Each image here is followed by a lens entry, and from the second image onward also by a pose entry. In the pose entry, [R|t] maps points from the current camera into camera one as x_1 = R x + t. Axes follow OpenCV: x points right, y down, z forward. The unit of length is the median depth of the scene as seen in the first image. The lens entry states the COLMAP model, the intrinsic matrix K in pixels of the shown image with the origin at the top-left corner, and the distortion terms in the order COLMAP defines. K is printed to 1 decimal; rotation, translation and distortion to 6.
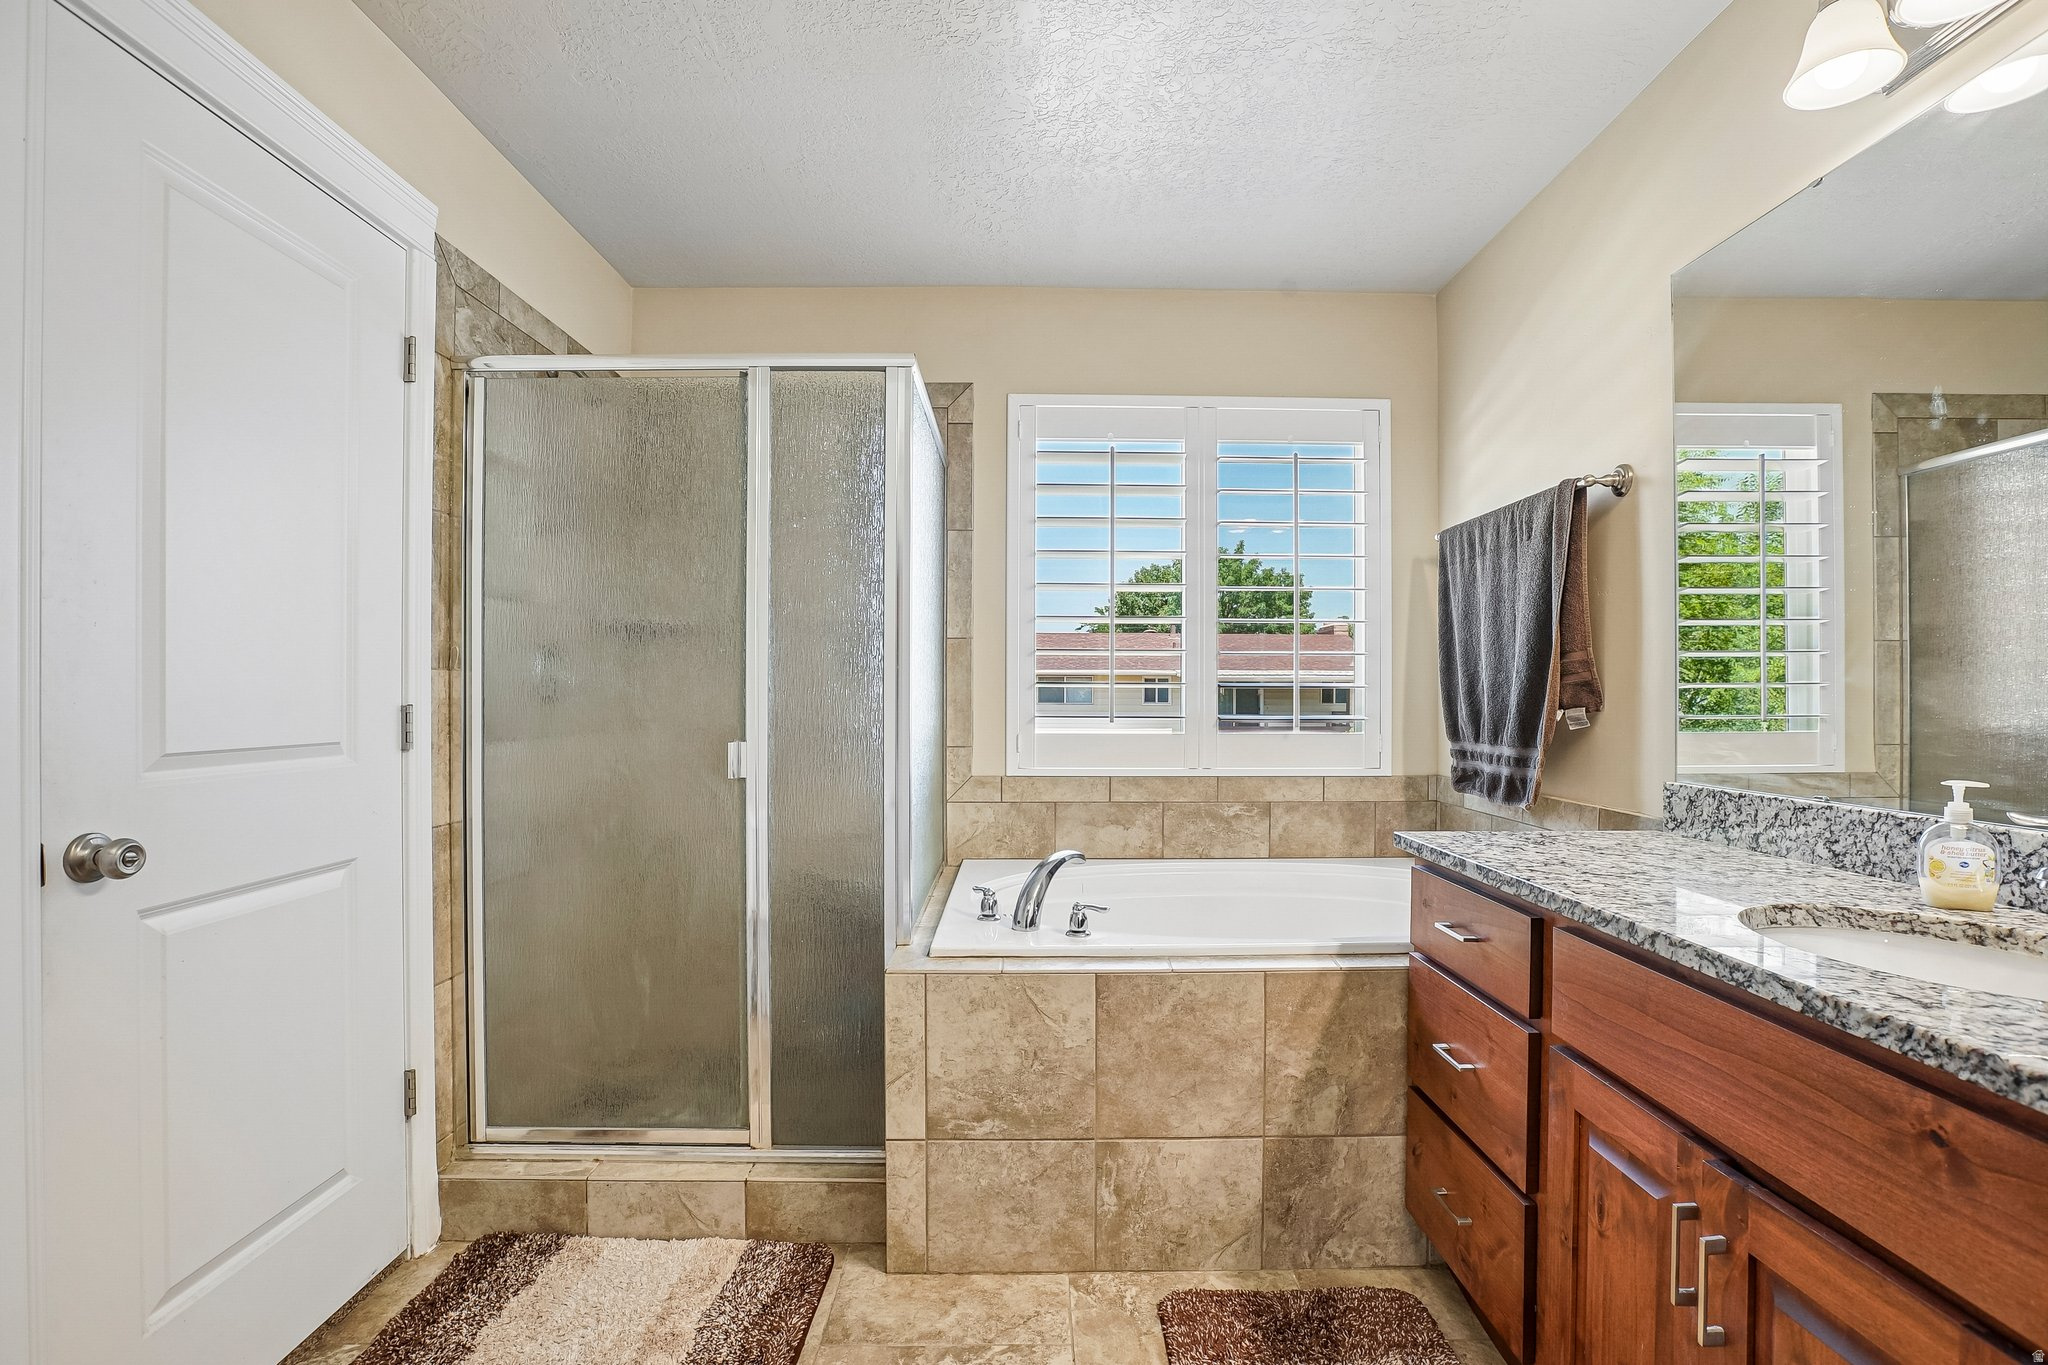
lens RADIAL K [[948.1, 0, 1034.3], [0, 948.1, 692.9], [0, 0, 1]] dist [-0.053741, 0.018719]
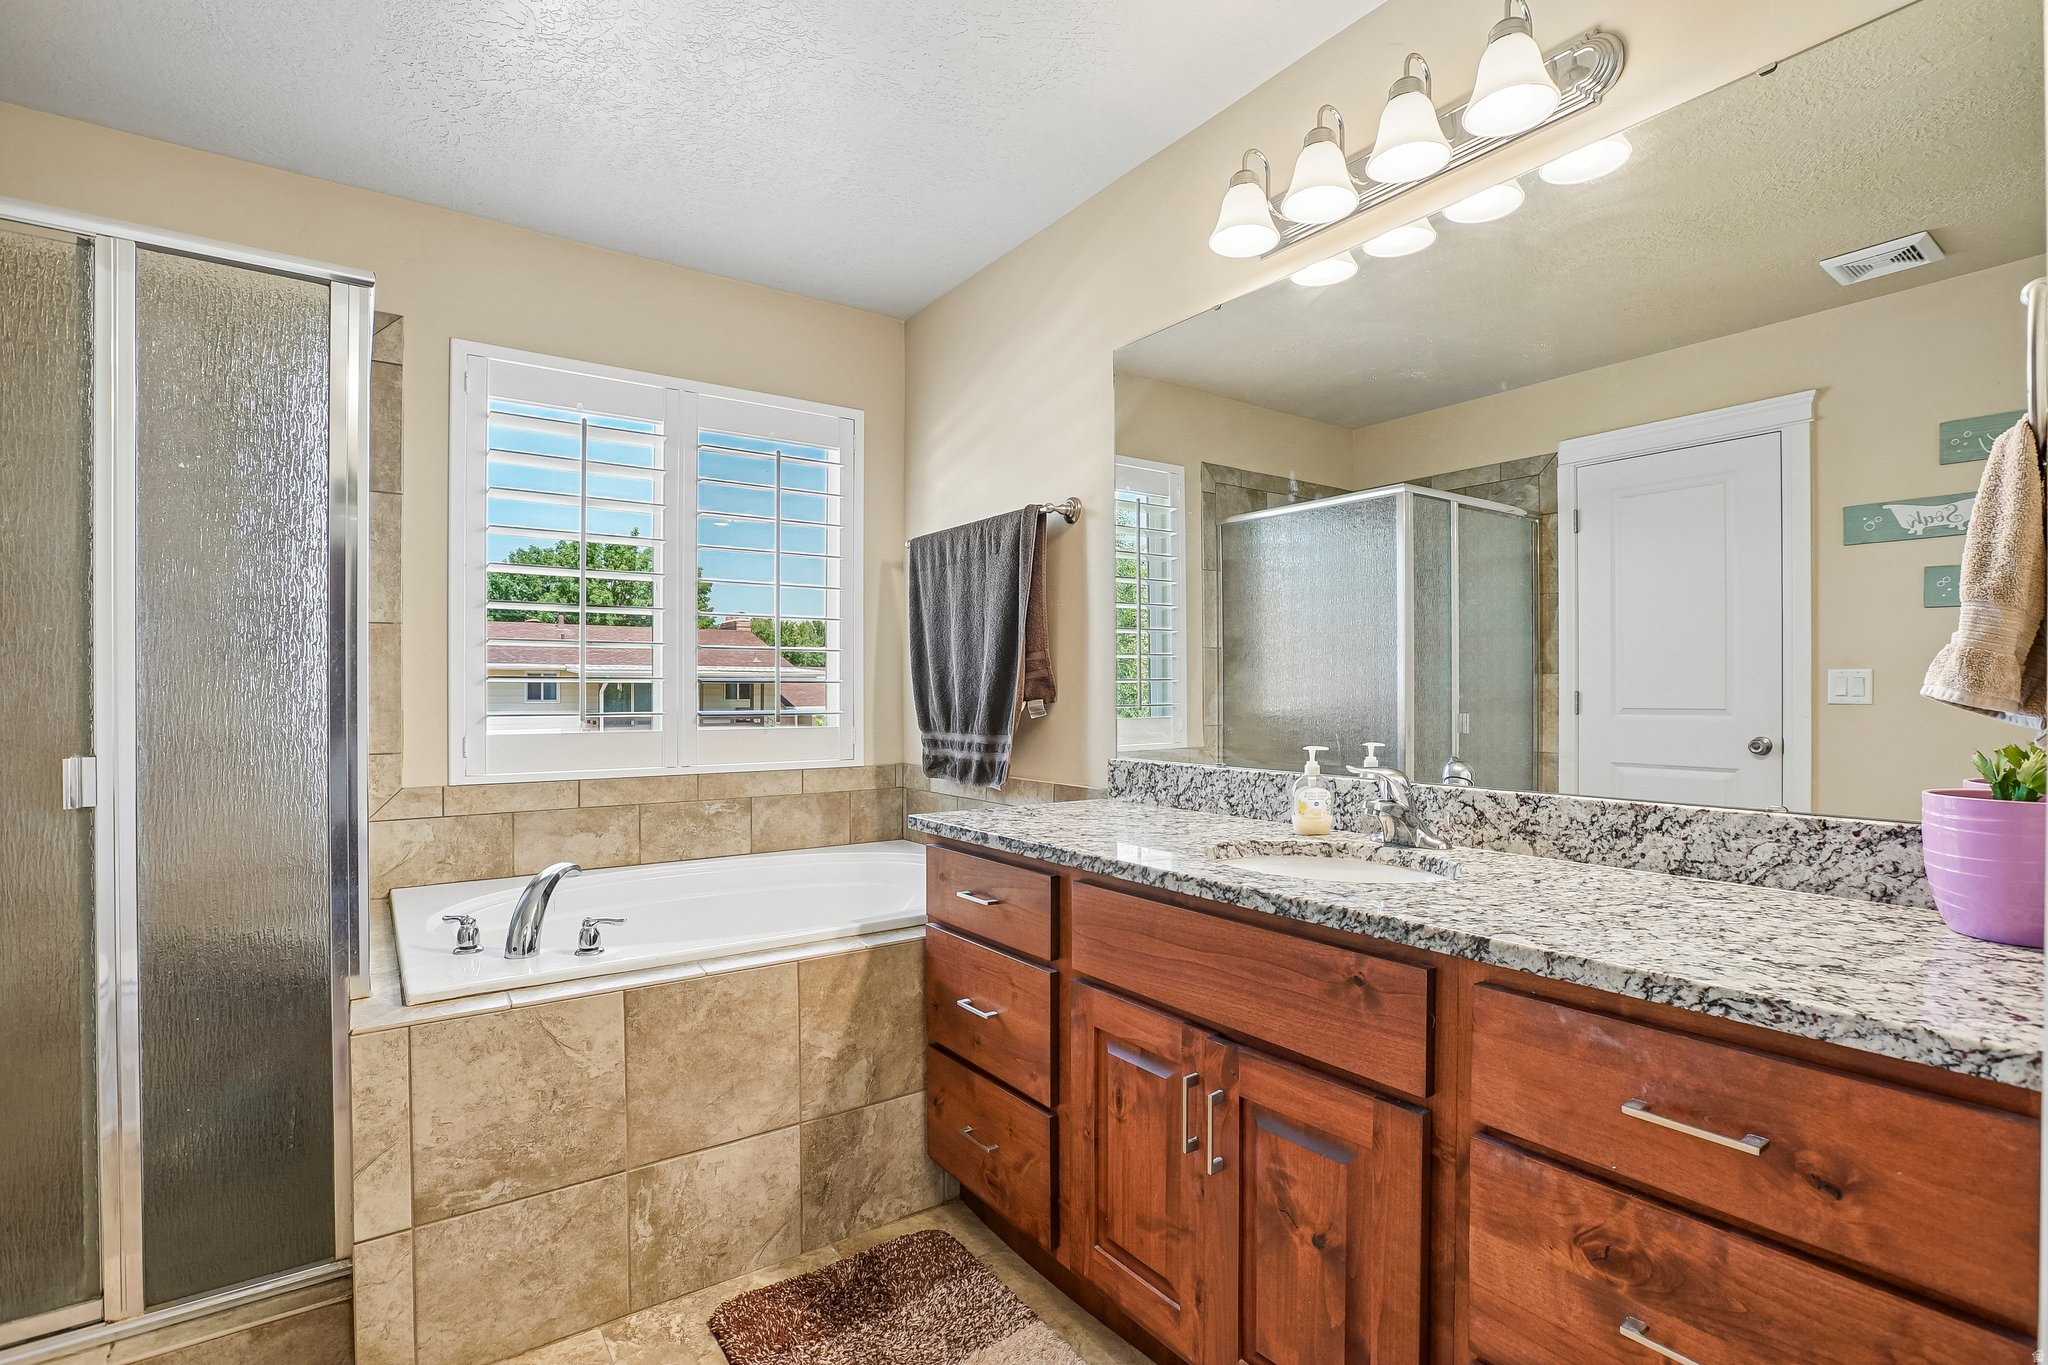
lens RADIAL K [[966.8, 0, 1024.4], [0, 966.8, 688.3], [0, 0, 1]] dist [-0.067802, 0.038677]
pose [[0.817103, -0.001636, 0.576490, -0.151316], [0.001873, 0.999998, 0.000183, 0.001474], [-0.576489, 0.000930, 0.817104, 0.011624]]
